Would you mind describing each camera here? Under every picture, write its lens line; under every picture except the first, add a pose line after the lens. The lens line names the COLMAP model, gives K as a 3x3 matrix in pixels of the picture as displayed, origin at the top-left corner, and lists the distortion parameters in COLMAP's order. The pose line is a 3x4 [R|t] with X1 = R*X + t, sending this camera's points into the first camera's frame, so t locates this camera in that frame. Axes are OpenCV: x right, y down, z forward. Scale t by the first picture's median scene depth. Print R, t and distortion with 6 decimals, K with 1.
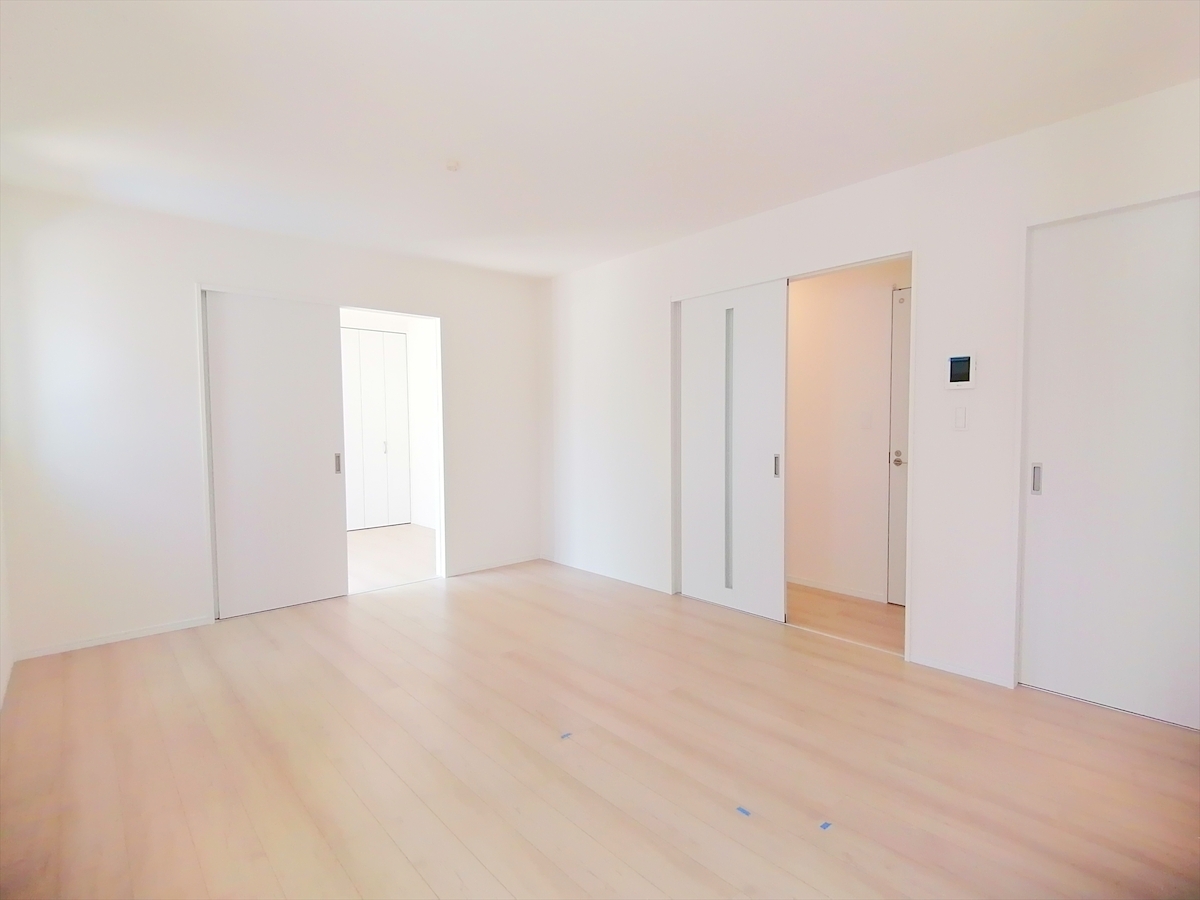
lens RADIAL K [[602.3, 0, 600.0], [0, 602.3, 450.0], [0, 0, 1]] dist [-0.005206, -0.001119]
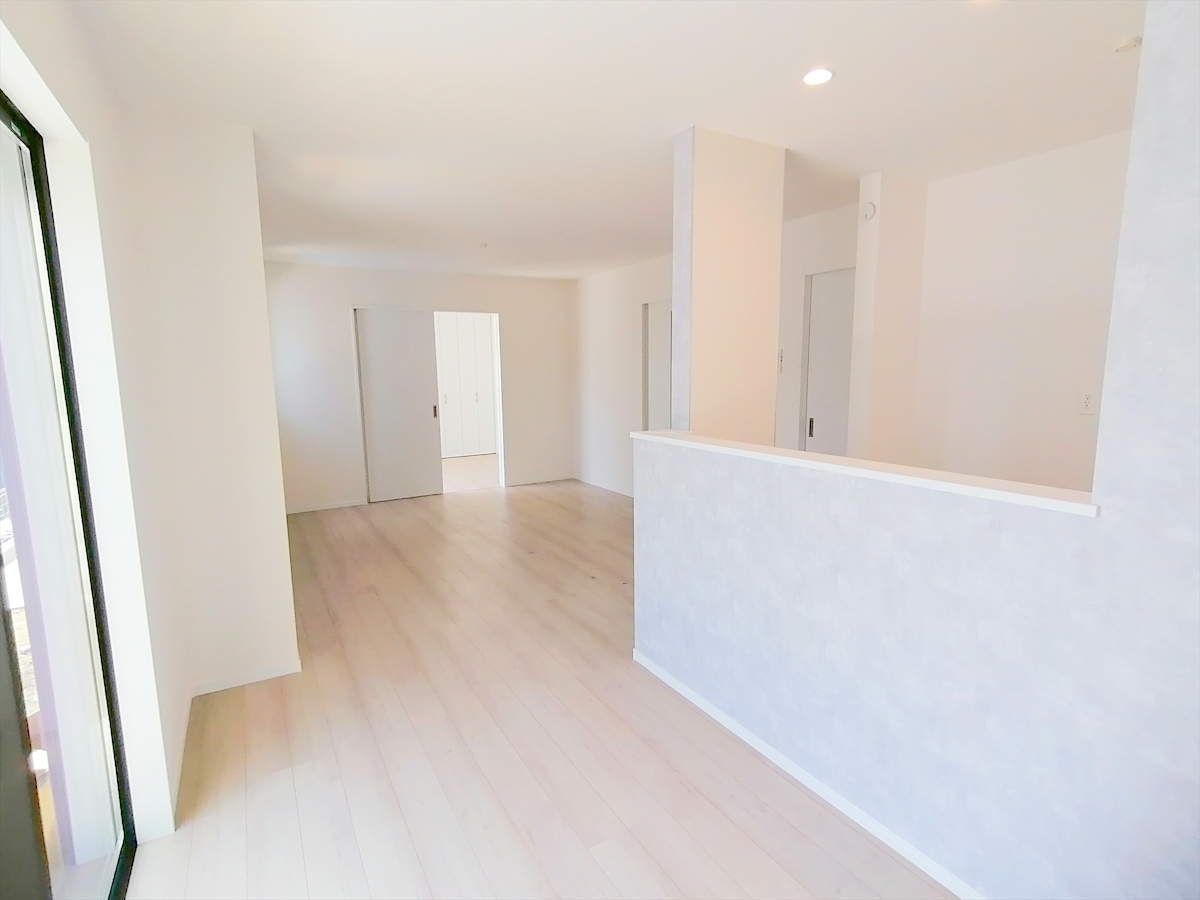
lens RADIAL K [[602.3, 0, 600.0], [0, 602.3, 450.0], [0, 0, 1]] dist [-0.005206, -0.001119]
pose [[0.981616, 0.020358, -0.189776, 0.304006], [-0.002458, 0.995561, 0.094083, -0.027957], [0.190849, -0.091887, 0.977309, -0.491856]]
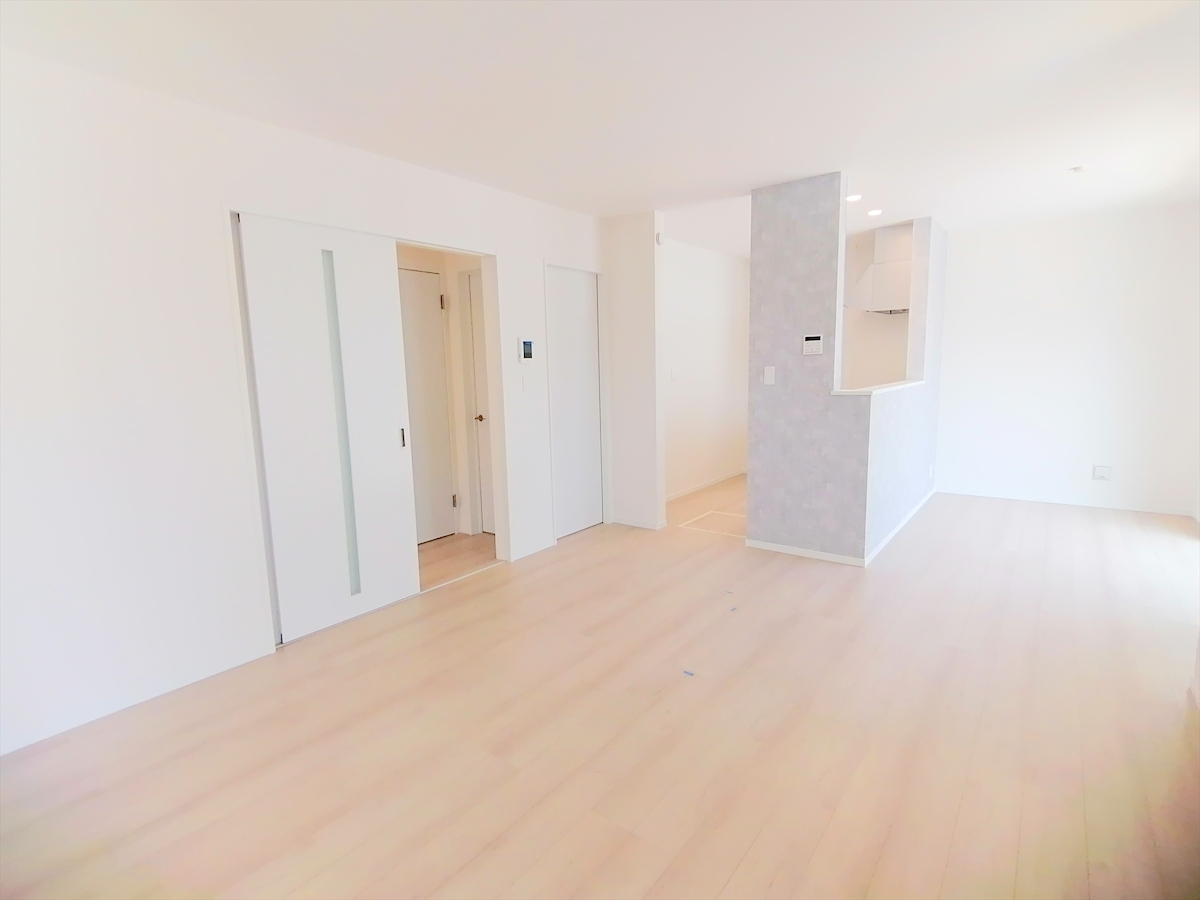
lens RADIAL K [[602.3, 0, 600.0], [0, 602.3, 450.0], [0, 0, 1]] dist [-0.005206, -0.001119]
pose [[-0.197716, -0.127800, 0.971893, -0.607631], [0.070908, 0.987003, 0.144212, -0.060048], [-0.977691, 0.097428, -0.186085, 0.757784]]
